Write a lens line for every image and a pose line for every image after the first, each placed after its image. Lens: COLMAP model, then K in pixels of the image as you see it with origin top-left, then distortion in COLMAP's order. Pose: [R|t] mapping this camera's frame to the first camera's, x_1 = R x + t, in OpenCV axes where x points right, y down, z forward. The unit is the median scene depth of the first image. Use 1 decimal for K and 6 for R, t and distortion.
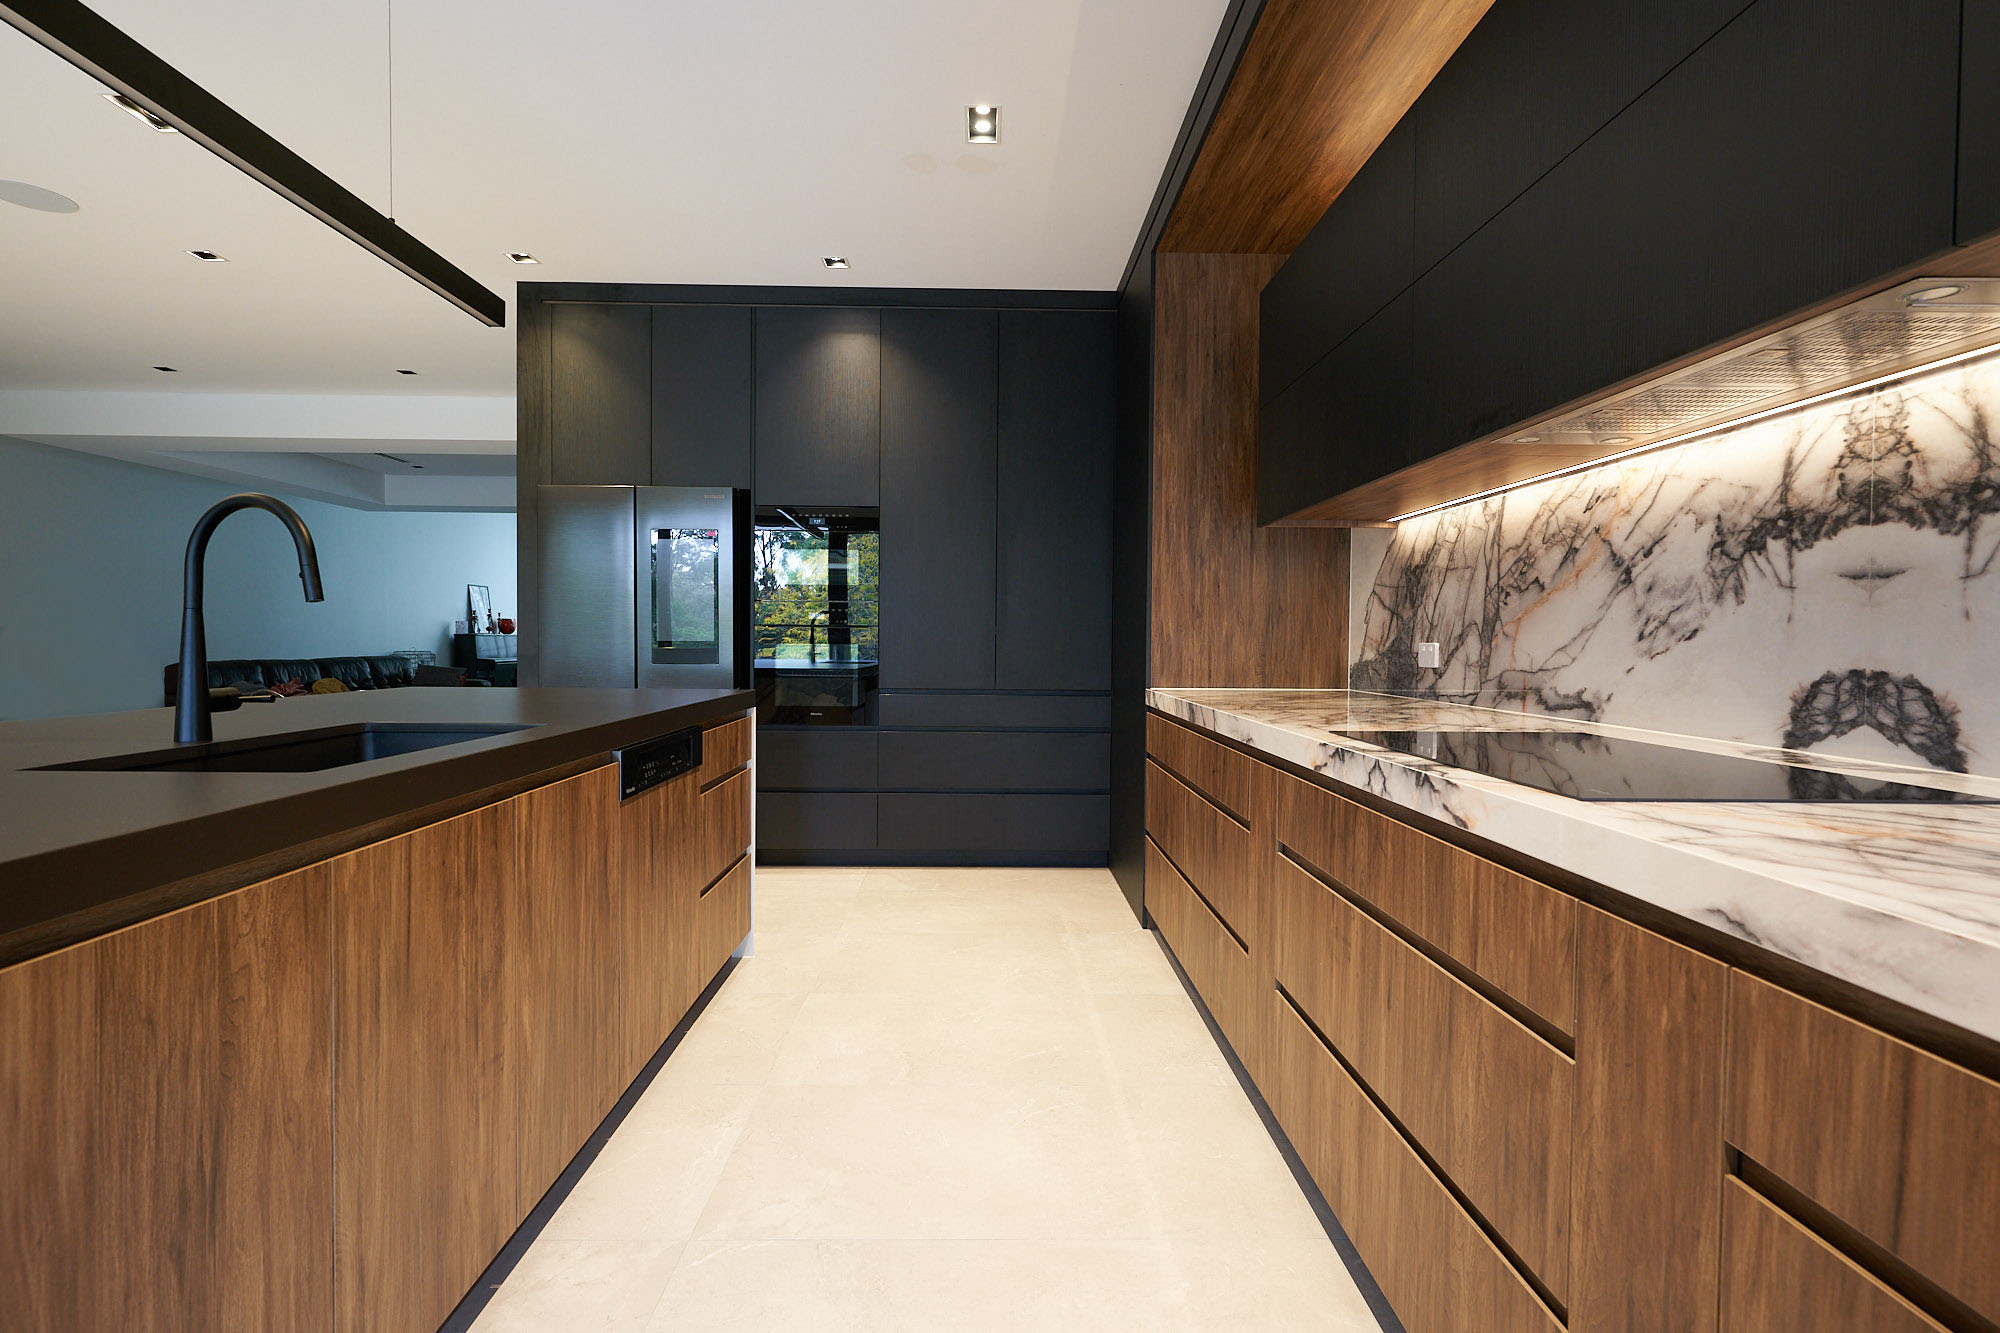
lens RADIAL K [[921.9, 0, 994.4], [0, 921.9, 646.6], [0, 0, 1]] dist [0.001129, -0.000234]
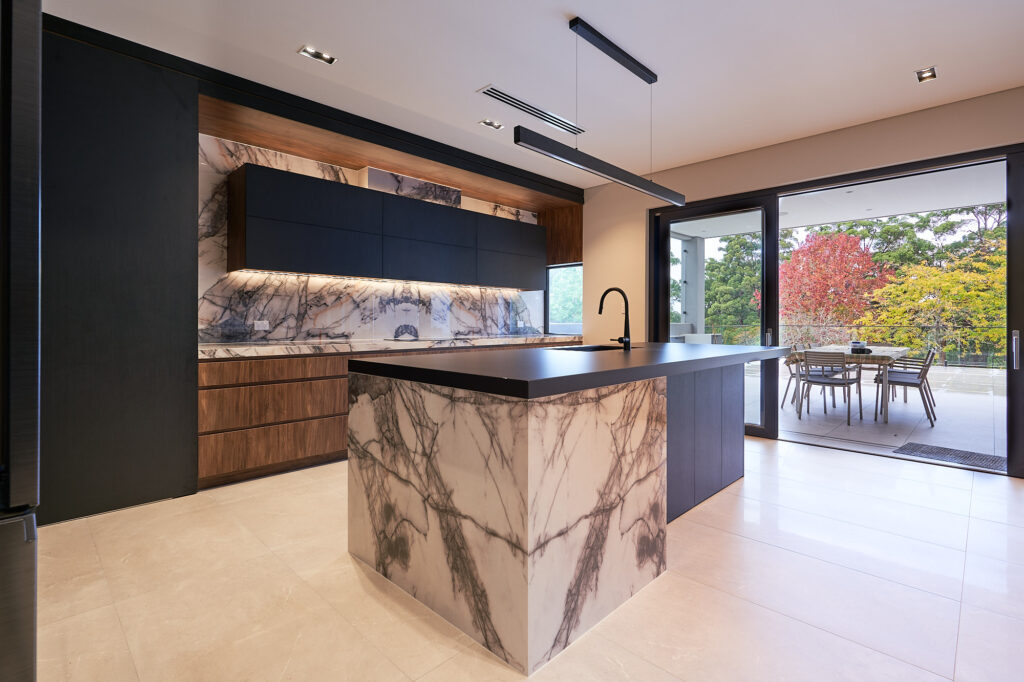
lens RADIAL K [[472.0, 0, 509.2], [0, 472.0, 330.8], [0, 0, 1]] dist [0.001129, -0.000234]
pose [[-0.698912, -0.024561, 0.714786, -1.389207], [-0.001892, 0.999470, 0.032493, -0.028944], [-0.715205, 0.021357, -0.698588, 1.962816]]
